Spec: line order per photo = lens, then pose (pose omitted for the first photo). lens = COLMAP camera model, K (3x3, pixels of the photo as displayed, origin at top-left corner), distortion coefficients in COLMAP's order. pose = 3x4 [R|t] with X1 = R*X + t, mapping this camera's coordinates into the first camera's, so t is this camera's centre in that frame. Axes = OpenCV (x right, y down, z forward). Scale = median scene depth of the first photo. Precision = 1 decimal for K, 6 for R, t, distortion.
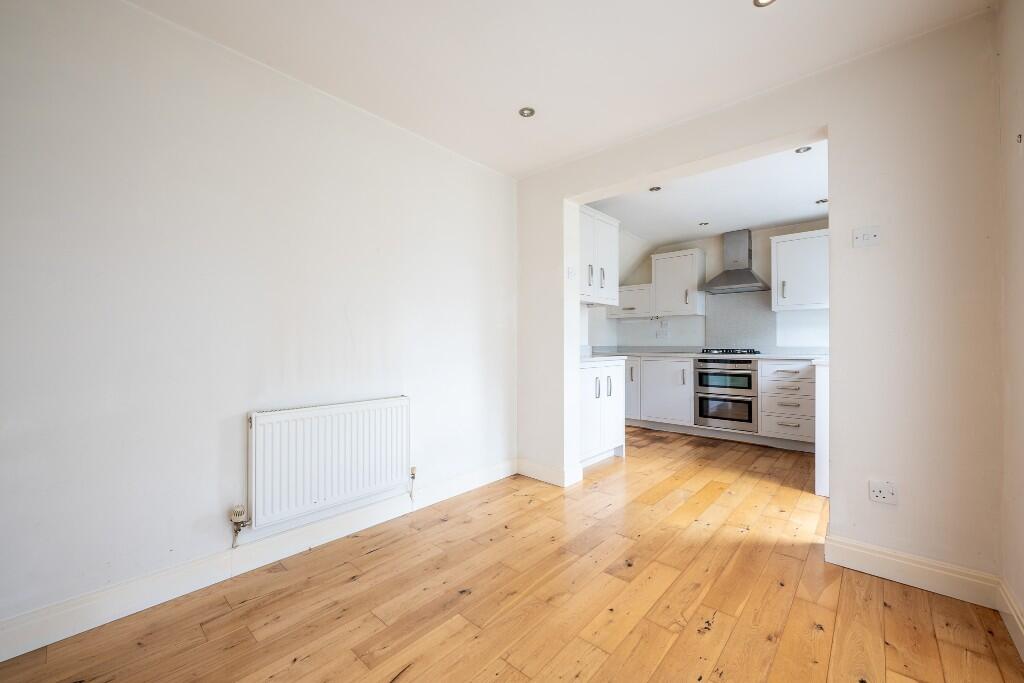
lens RADIAL K [[408.0, 0, 510.3], [0, 408.0, 341.3], [0, 0, 1]] dist [-0.000011, 0.000003]
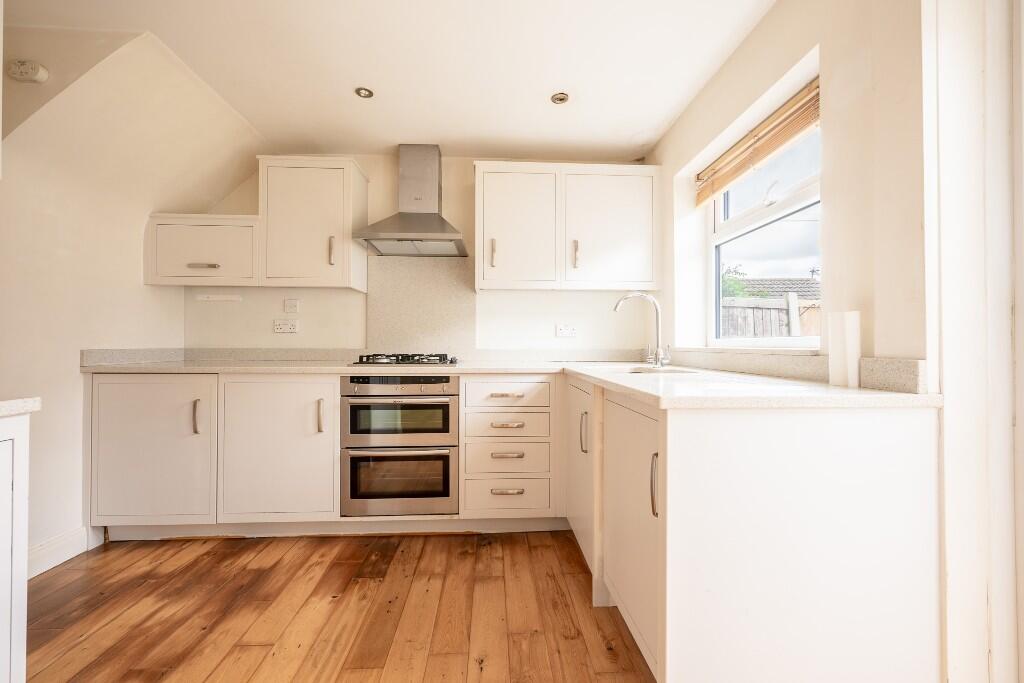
lens RADIAL K [[408.0, 0, 508.2], [0, 408.0, 341.8], [0, 0, 1]] dist [-0.000011, 0.000003]
pose [[0.712293, 0.009399, 0.701819, 0.258622], [-0.008944, 0.999951, -0.004313, 0.003341], [-0.701825, -0.003205, 0.712342, 0.534513]]
